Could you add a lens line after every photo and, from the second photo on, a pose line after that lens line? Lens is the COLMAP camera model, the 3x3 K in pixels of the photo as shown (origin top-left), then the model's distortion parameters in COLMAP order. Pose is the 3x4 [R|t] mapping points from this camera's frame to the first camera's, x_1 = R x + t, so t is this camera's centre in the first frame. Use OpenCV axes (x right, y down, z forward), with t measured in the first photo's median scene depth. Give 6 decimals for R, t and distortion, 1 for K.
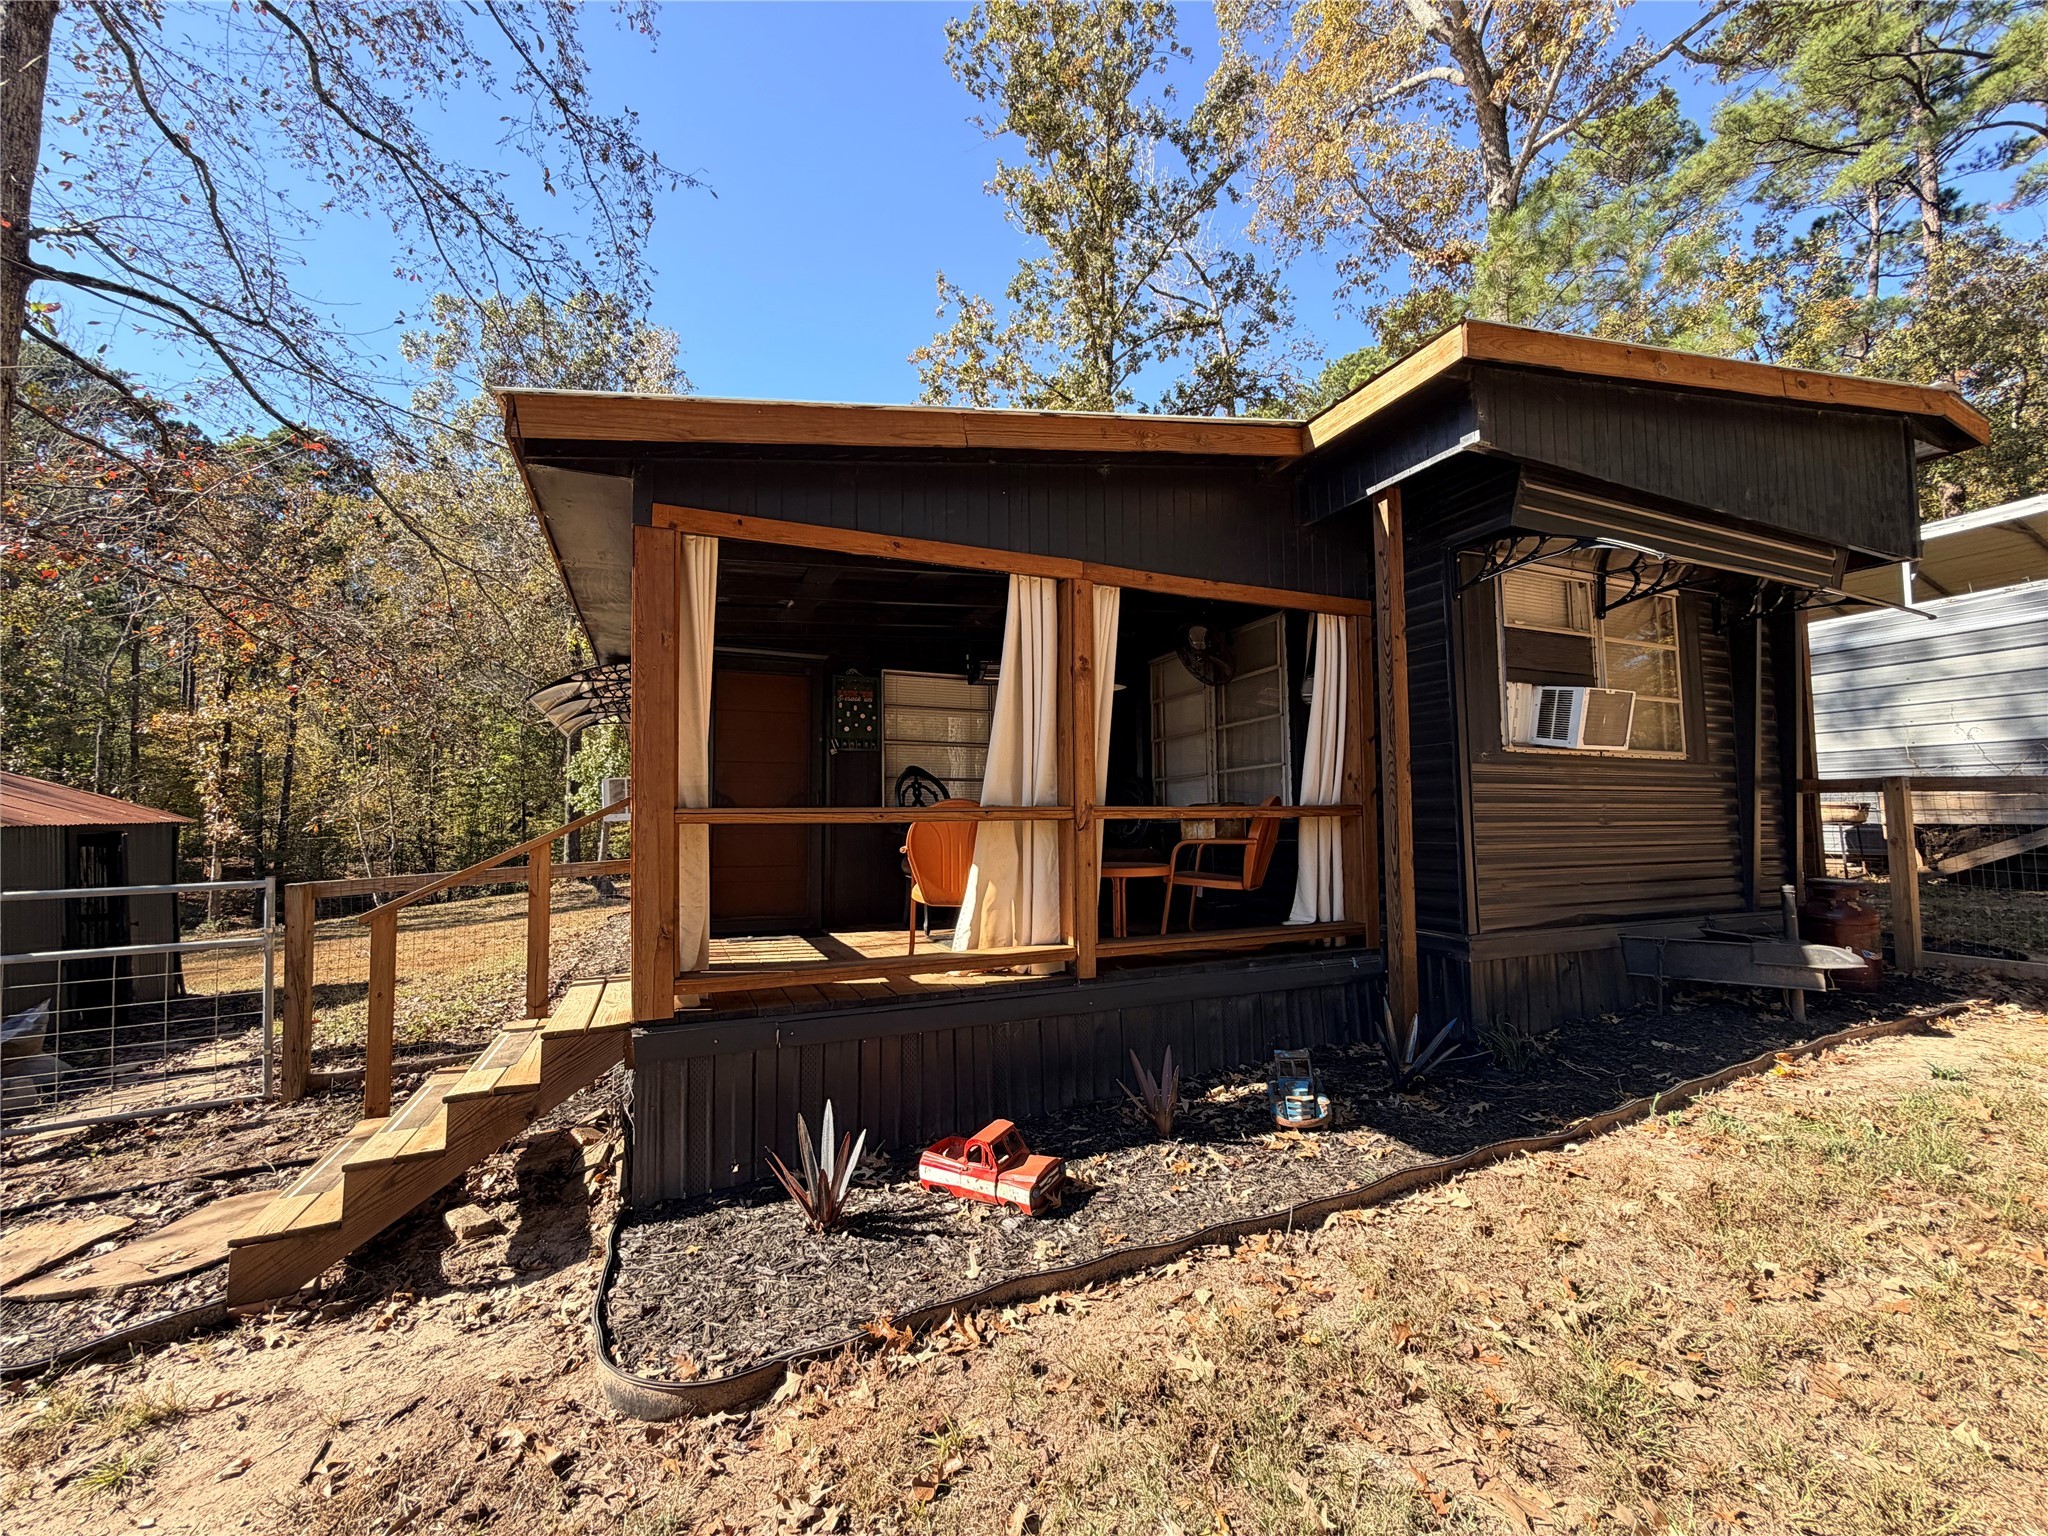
lens RADIAL K [[816.0, 0, 1012.3], [0, 816.0, 769.8], [0, 0, 1]] dist [-0.000580, 0.000470]
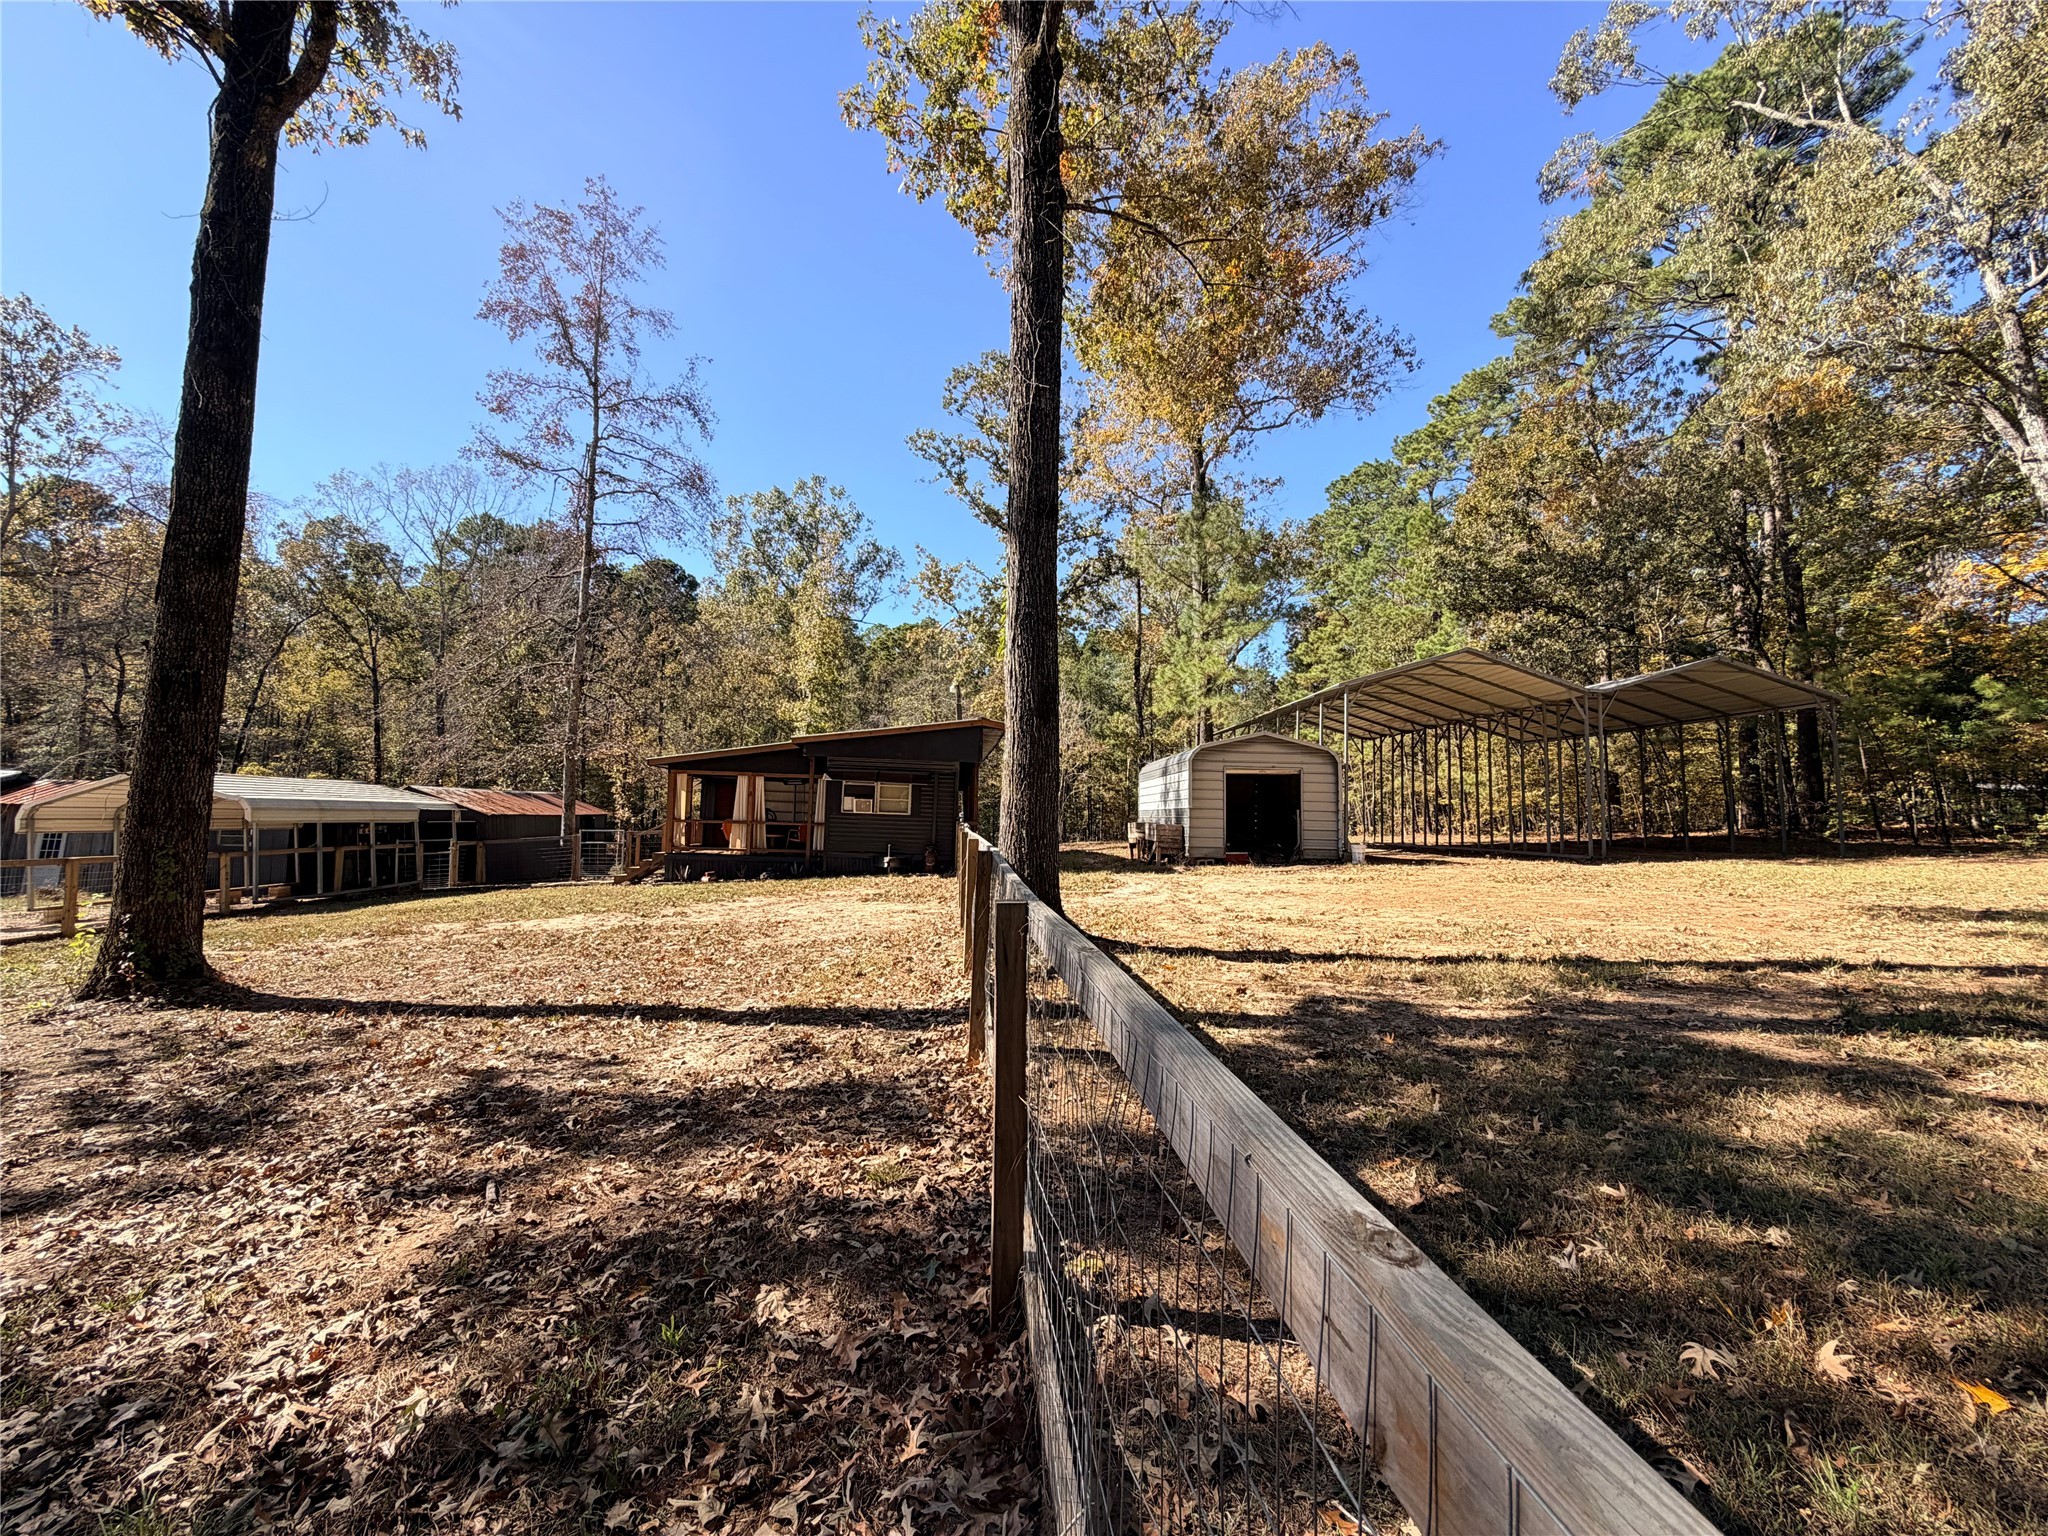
lens RADIAL K [[816.0, 0, 1018.8], [0, 816.0, 767.3], [0, 0, 1]] dist [-0.000580, 0.000470]
pose [[0.947872, 0.014921, -0.318302, 3.276268], [-0.016654, 0.999858, -0.002723, -0.304029], [0.318216, 0.007882, 0.947985, -3.272097]]
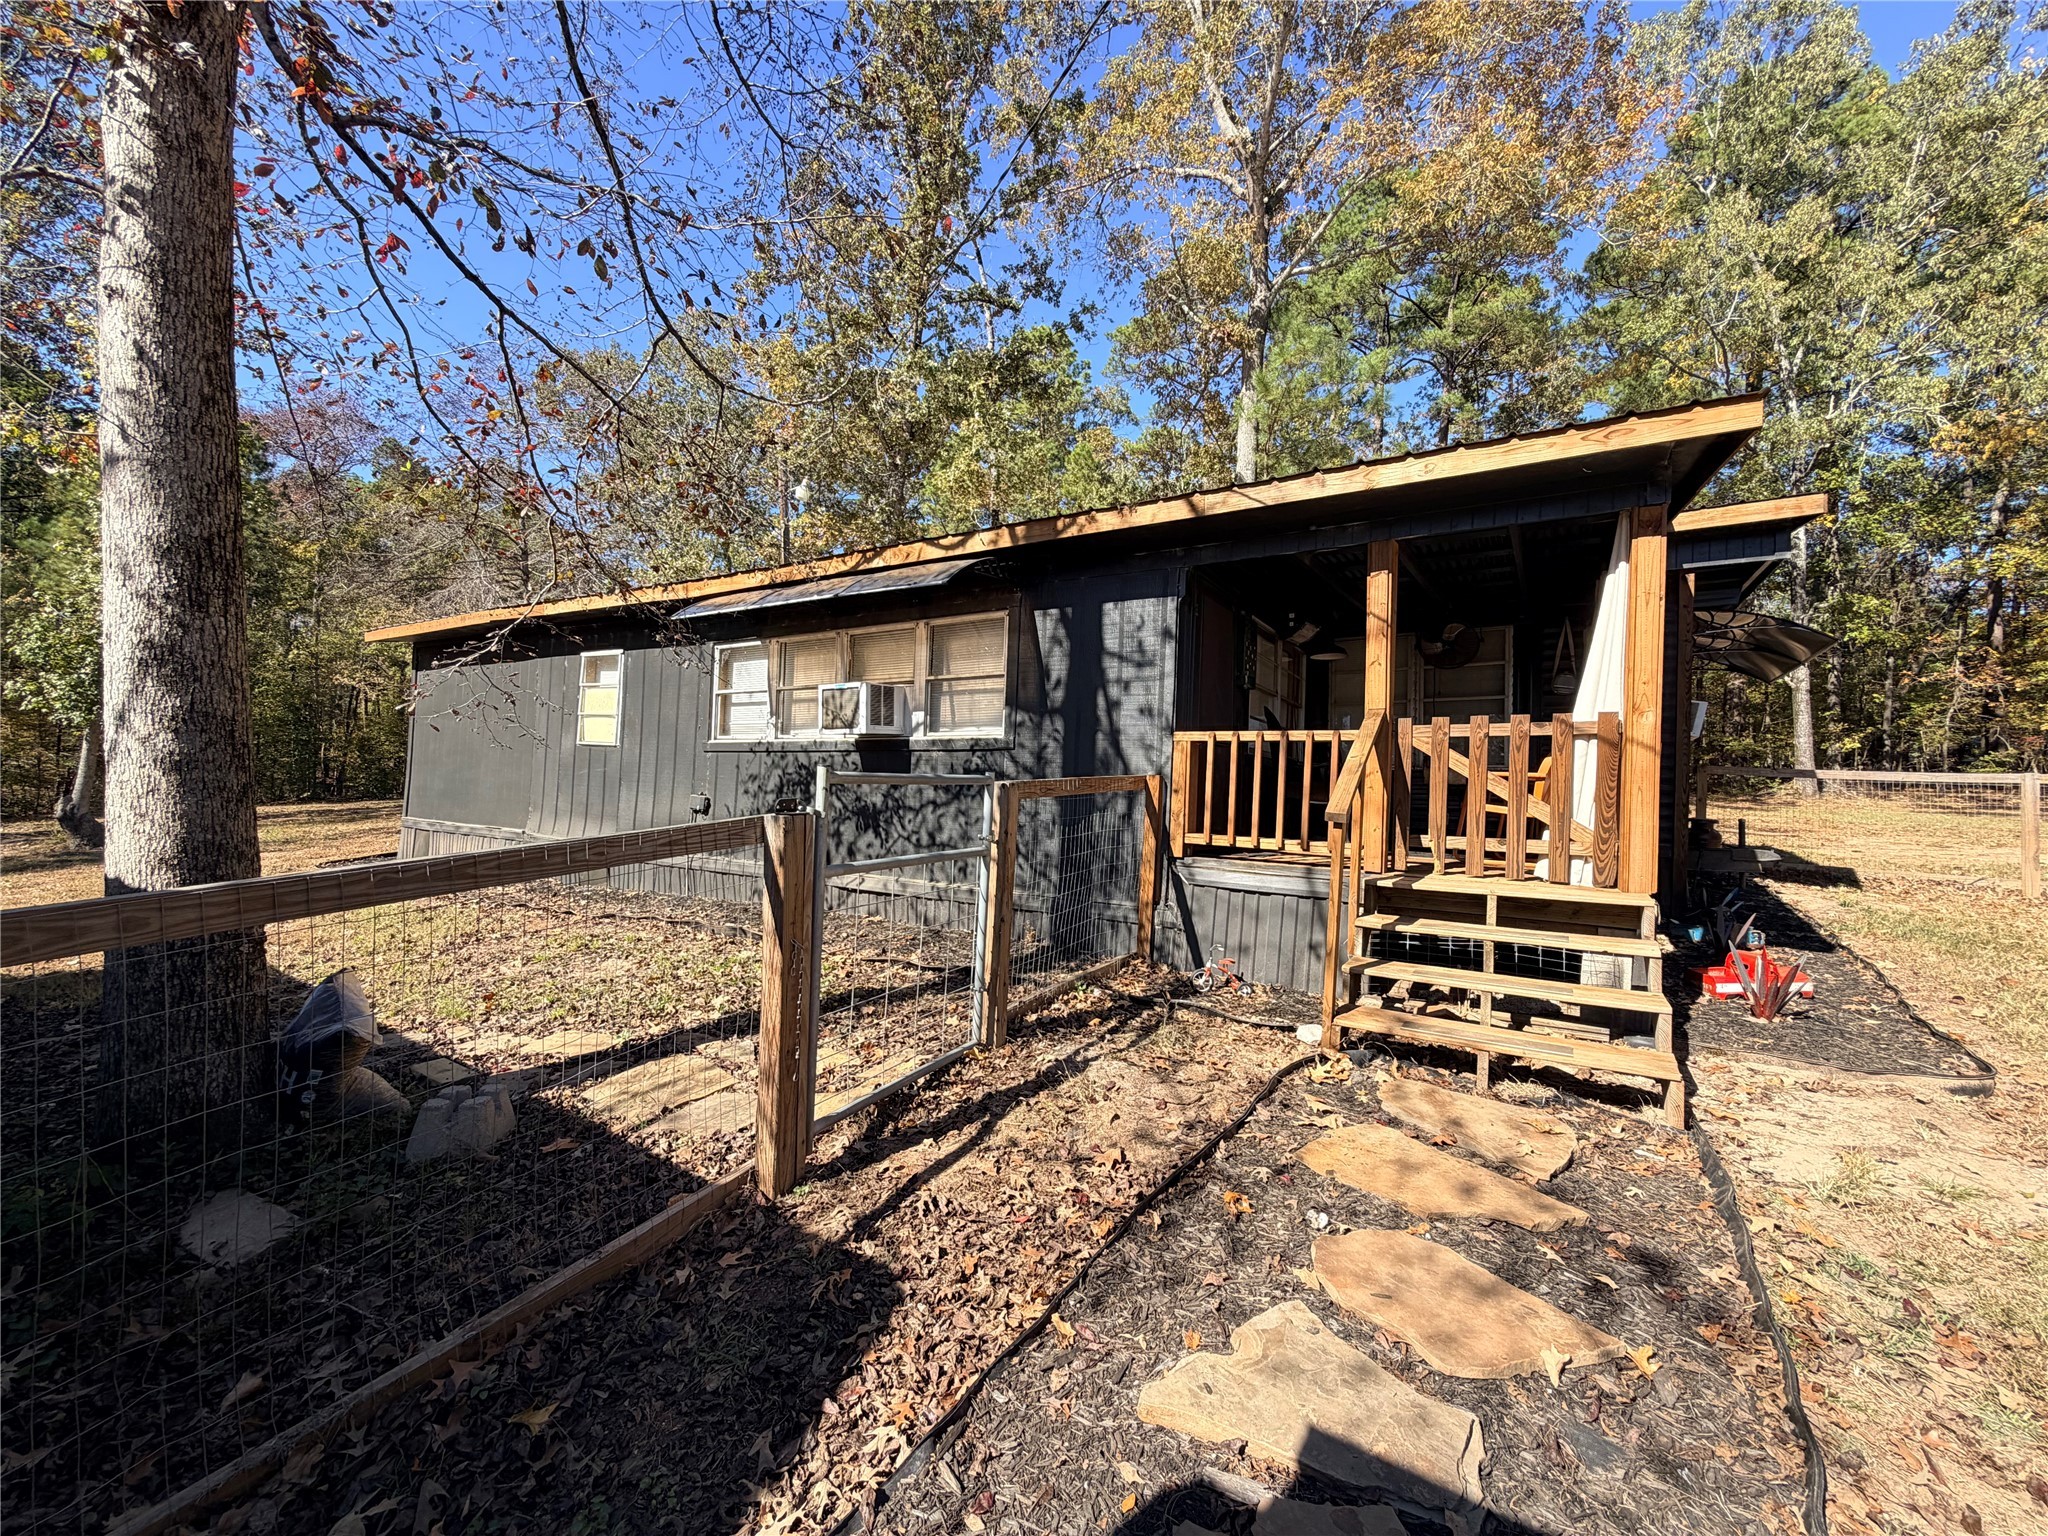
lens RADIAL K [[816.0, 0, 1014.4], [0, 816.0, 764.4], [0, 0, 1]] dist [-0.000580, 0.000470]
pose [[0.813102, 0.044104, 0.580448, -1.530989], [-0.070898, 0.997206, 0.023544, 0.115228], [-0.577788, -0.060296, 0.813957, 0.382386]]
